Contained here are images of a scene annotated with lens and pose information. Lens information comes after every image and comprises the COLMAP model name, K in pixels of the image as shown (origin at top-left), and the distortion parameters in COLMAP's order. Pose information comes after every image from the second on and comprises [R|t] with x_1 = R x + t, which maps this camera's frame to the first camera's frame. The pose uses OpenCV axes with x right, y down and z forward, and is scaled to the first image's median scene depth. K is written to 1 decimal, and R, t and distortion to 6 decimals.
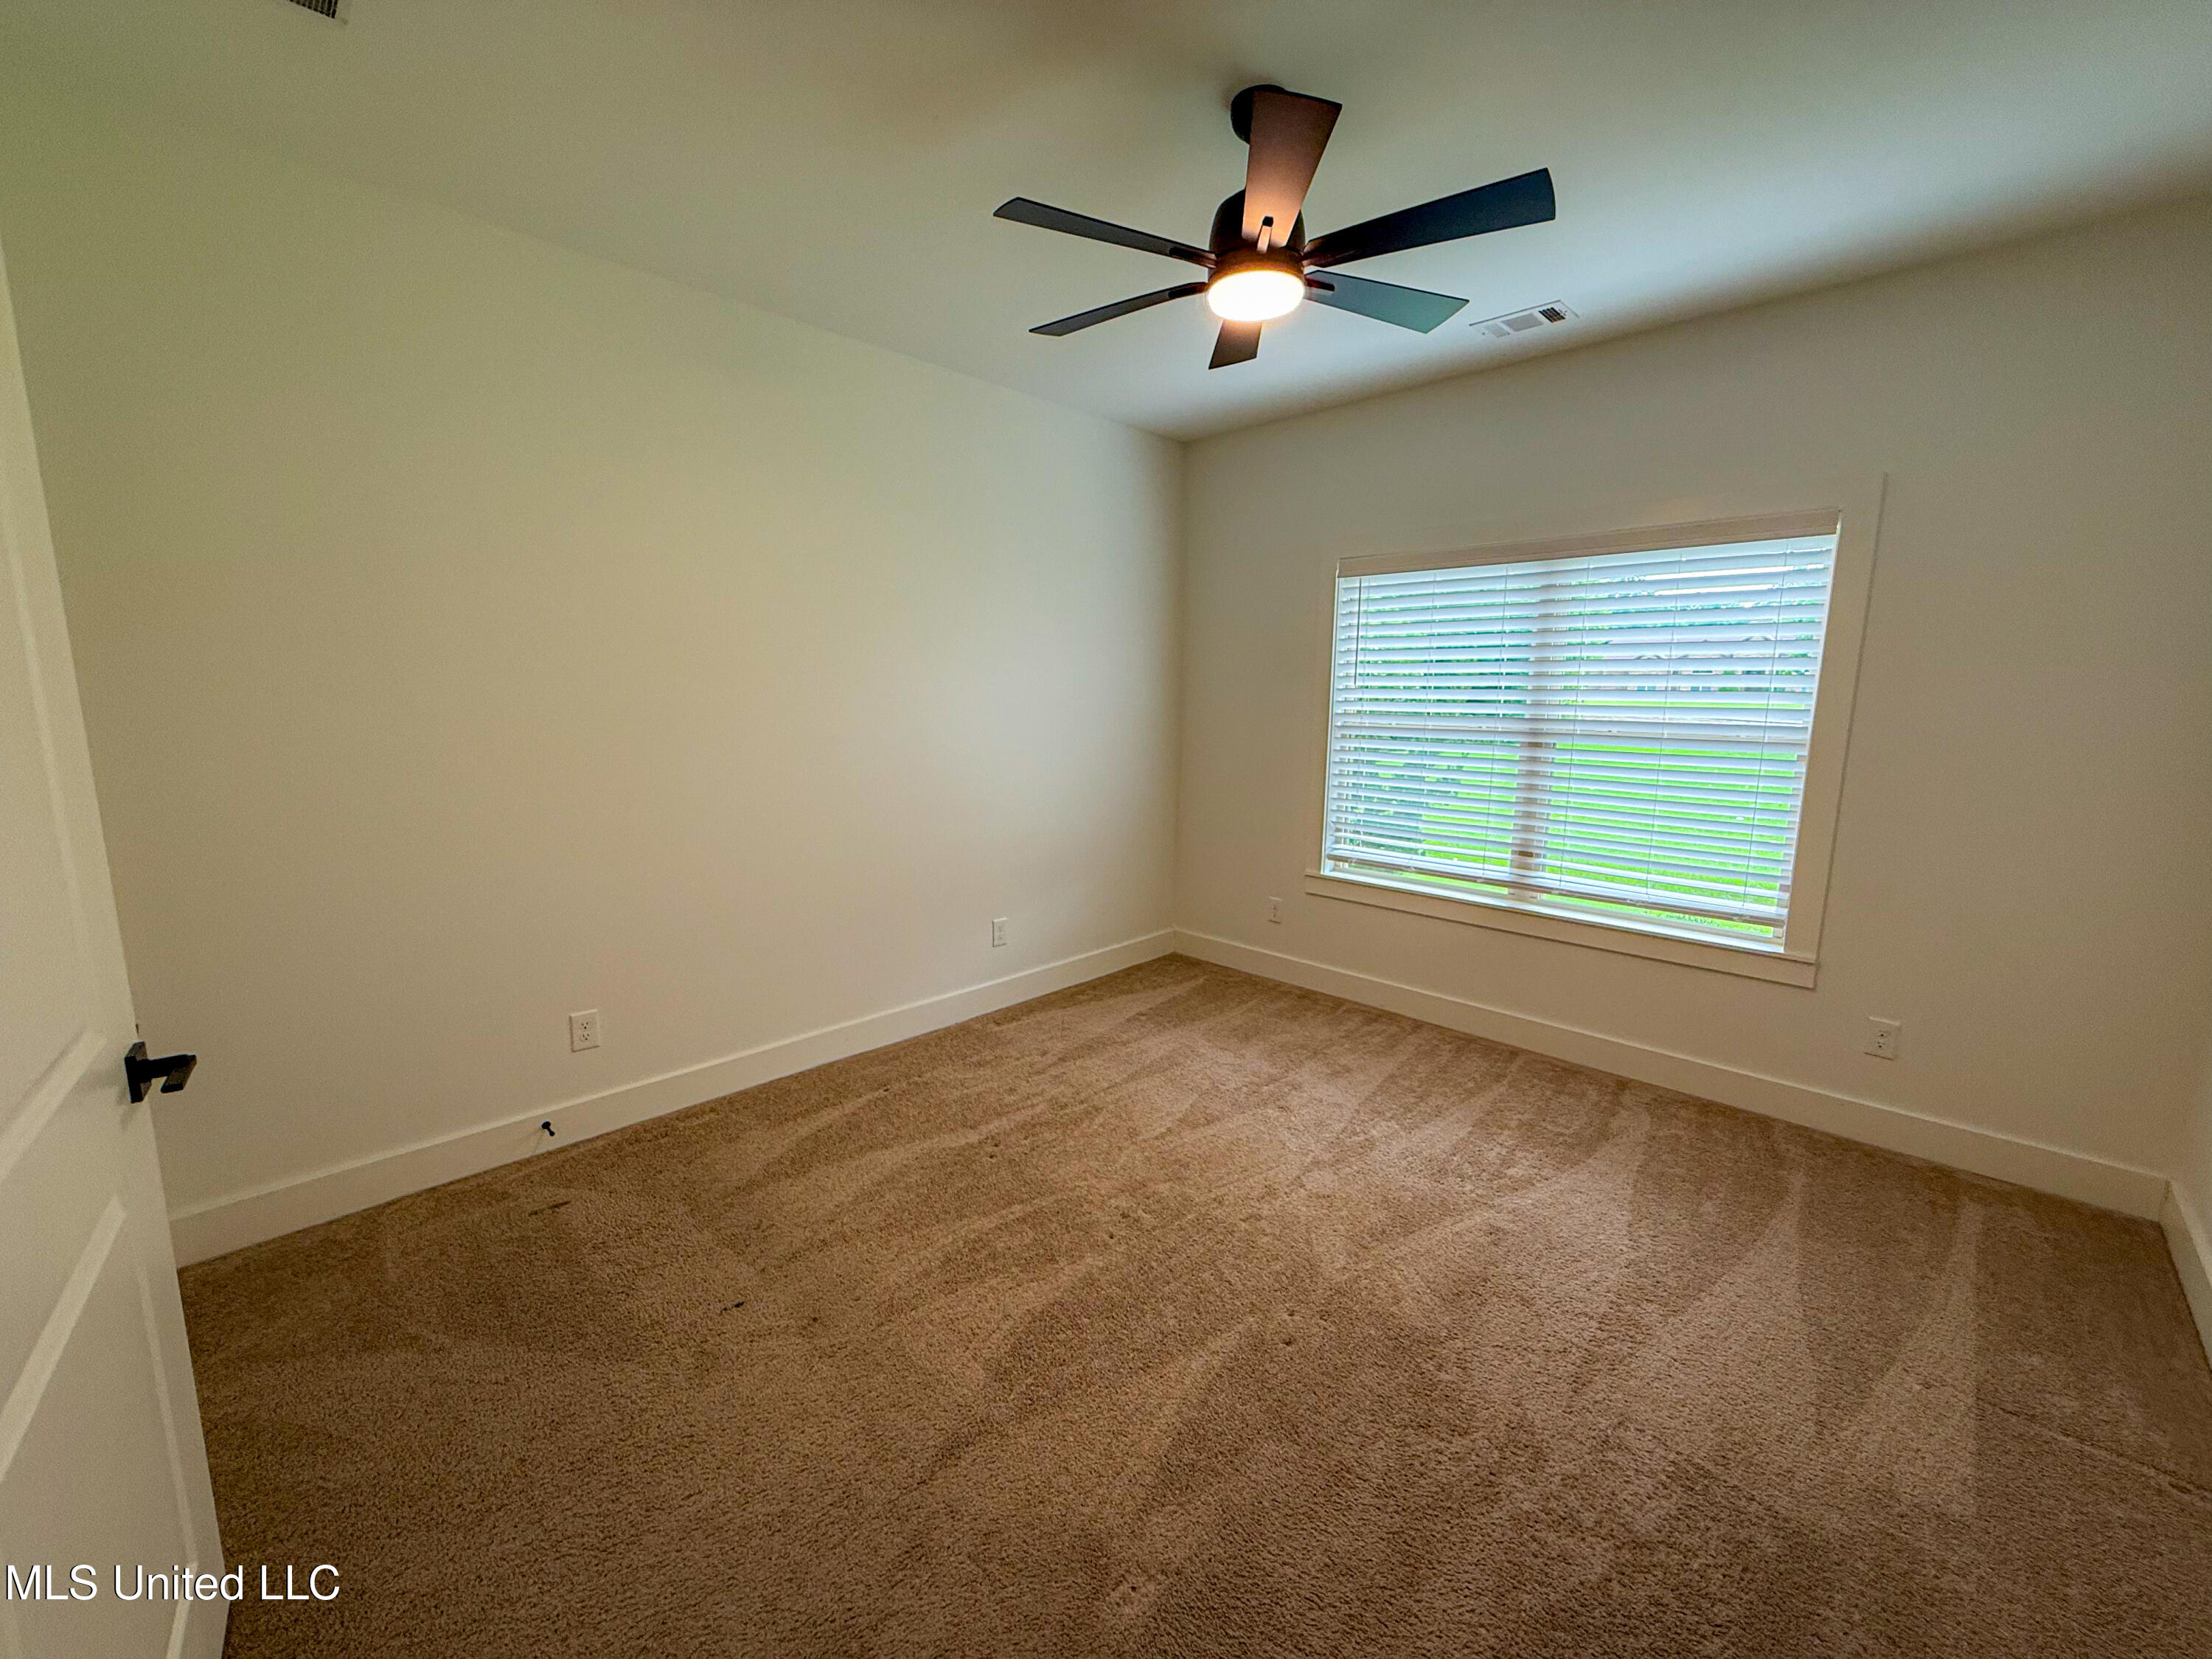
lens RADIAL K [[884.3, 0, 1100.7], [0, 884.3, 826.0], [0, 0, 1]] dist [0.003619, -0.000026]
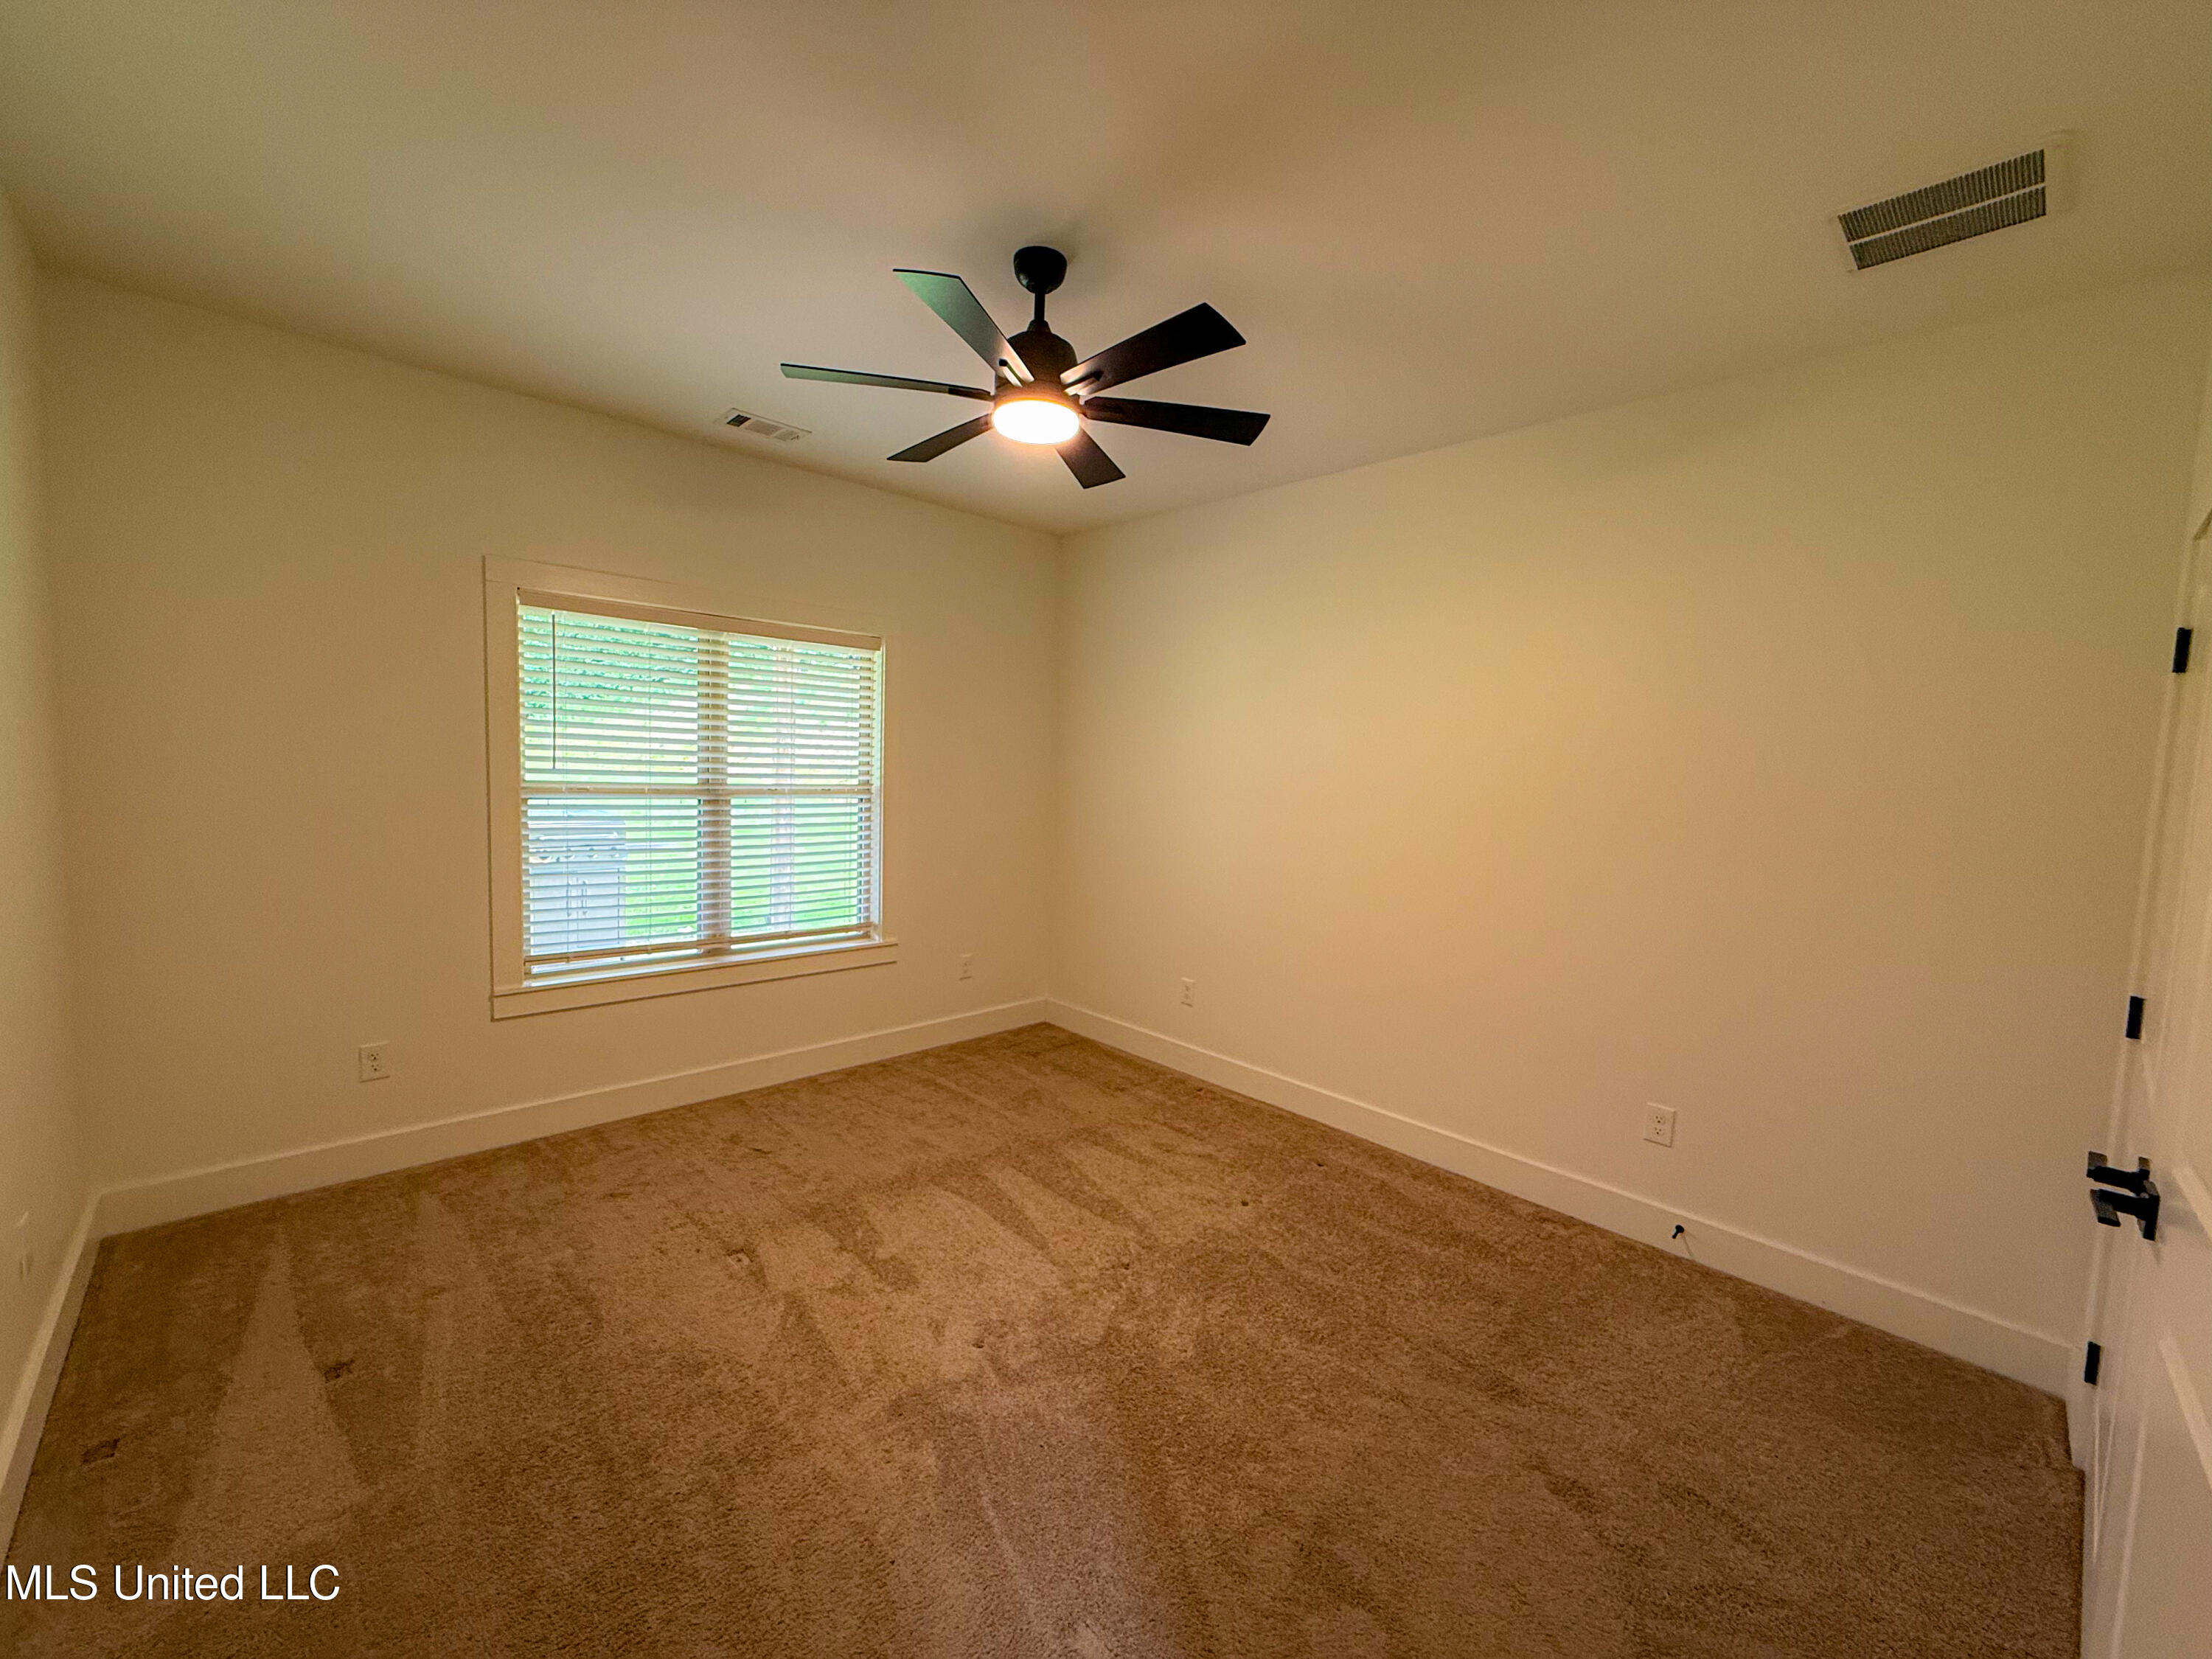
lens RADIAL K [[884.3, 0, 1100.7], [0, 884.3, 826.0], [0, 0, 1]] dist [0.003619, -0.000026]
pose [[0.039201, -0.073342, 0.996536, -0.531352], [0.125157, 0.989809, 0.067923, -0.078856], [-0.991362, 0.122060, 0.047981, 0.498342]]
